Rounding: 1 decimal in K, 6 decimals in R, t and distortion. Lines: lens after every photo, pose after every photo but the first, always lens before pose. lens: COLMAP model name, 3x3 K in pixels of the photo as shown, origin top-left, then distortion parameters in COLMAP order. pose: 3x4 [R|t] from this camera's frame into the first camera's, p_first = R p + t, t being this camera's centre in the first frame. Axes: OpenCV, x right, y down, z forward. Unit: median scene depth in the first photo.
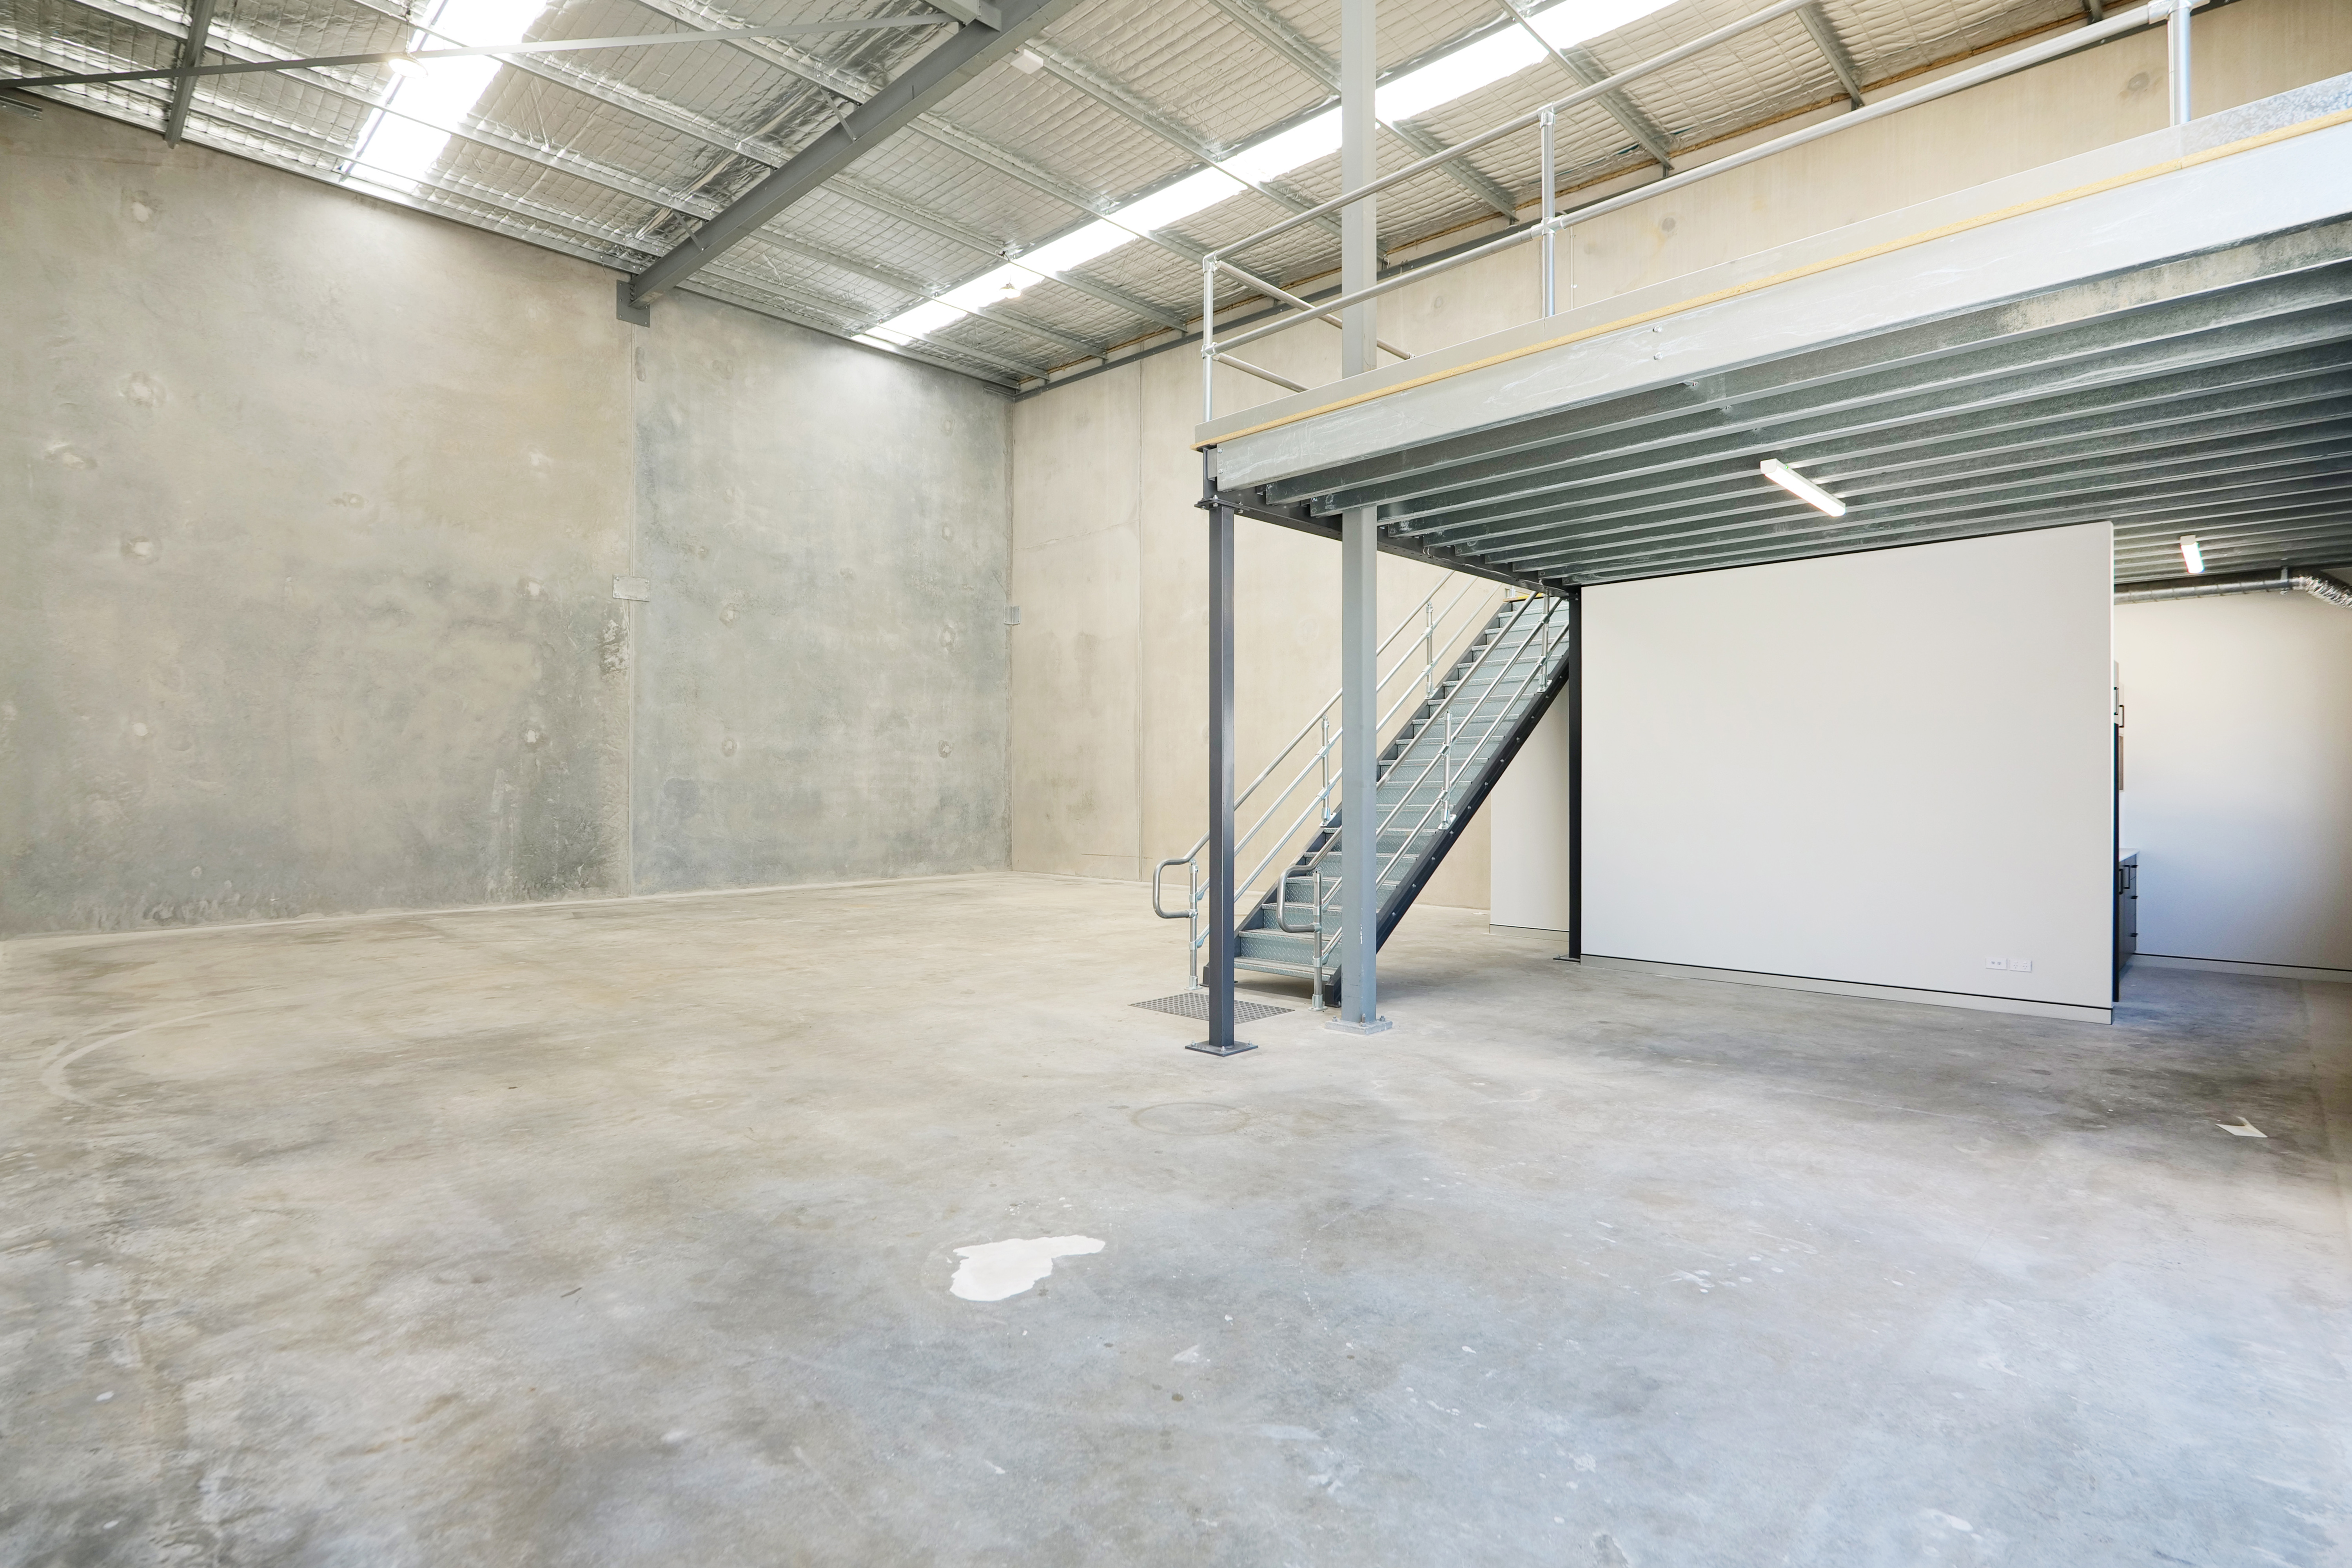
lens RADIAL K [[1106.0, 0, 1185.0], [0, 1106.0, 802.6], [0, 0, 1]] dist [-0.014671, 0.002738]
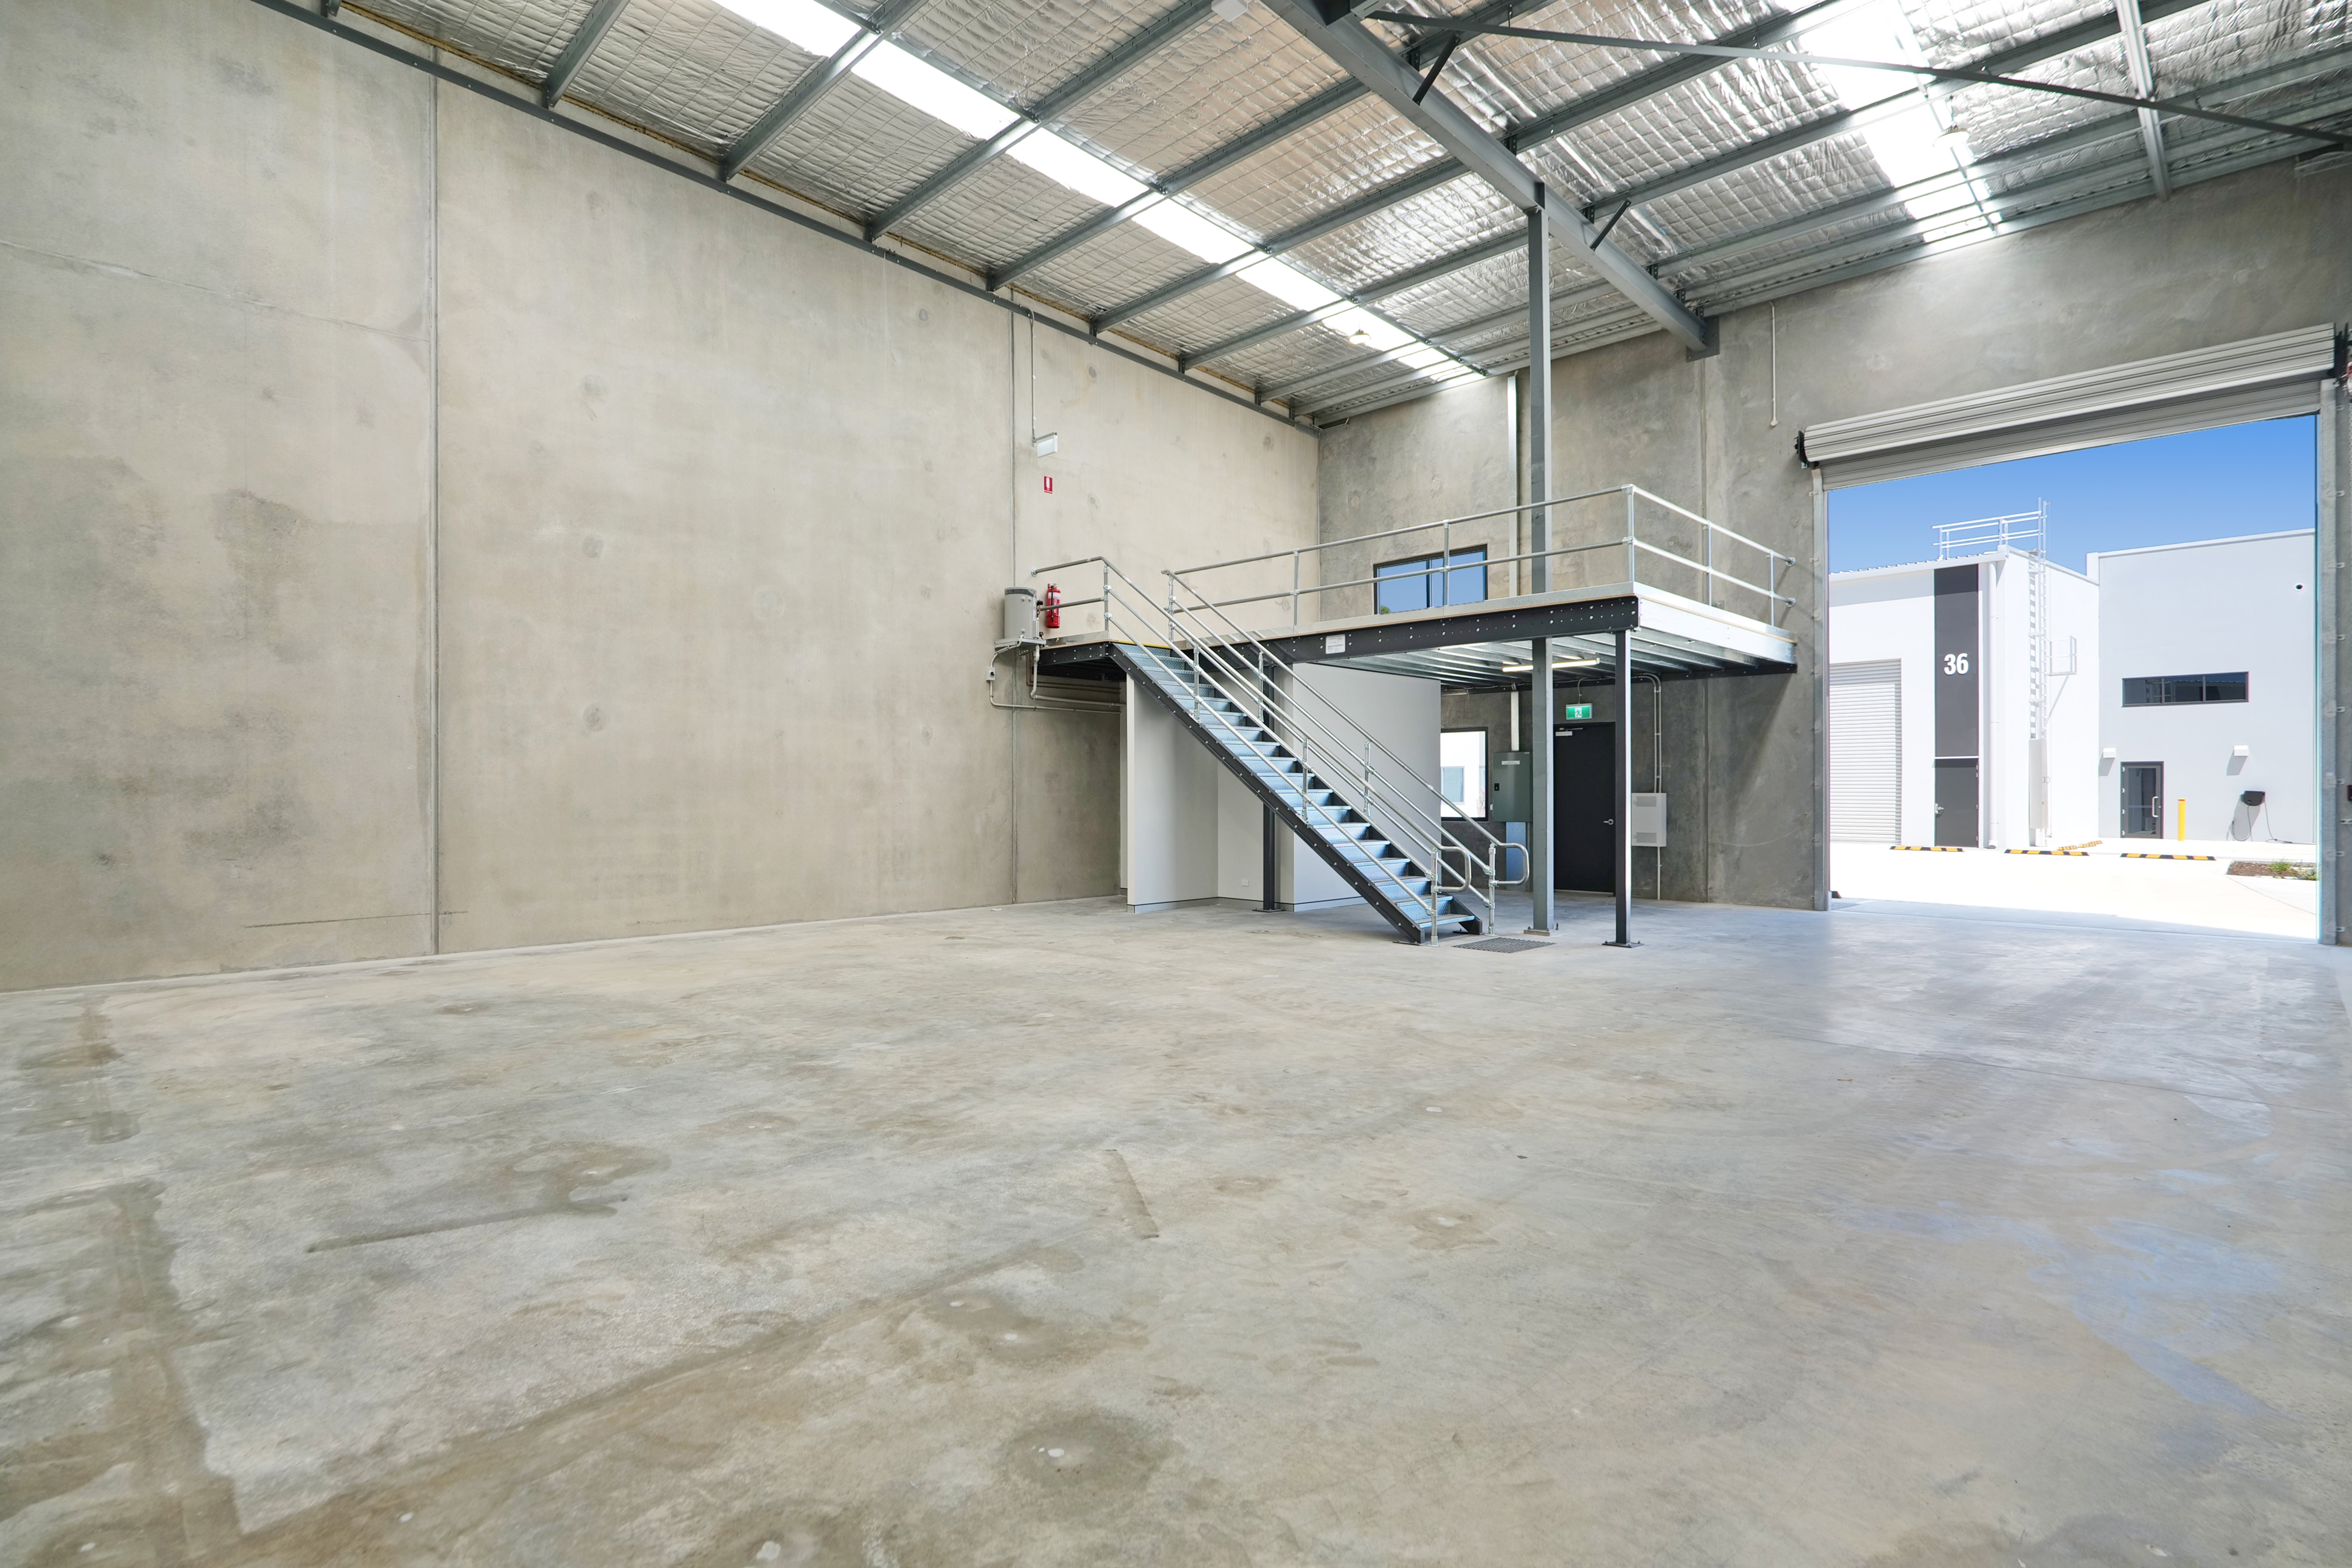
lens RADIAL K [[1106.0, 0, 1254.8], [0, 1106.0, 793.2], [0, 0, 1]] dist [-0.014671, 0.002738]
pose [[0.007599, -0.004362, 0.999962, -0.600176], [0.009296, 0.999948, 0.004292, -0.012901], [-0.999928, 0.009263, 0.007639, 0.535837]]
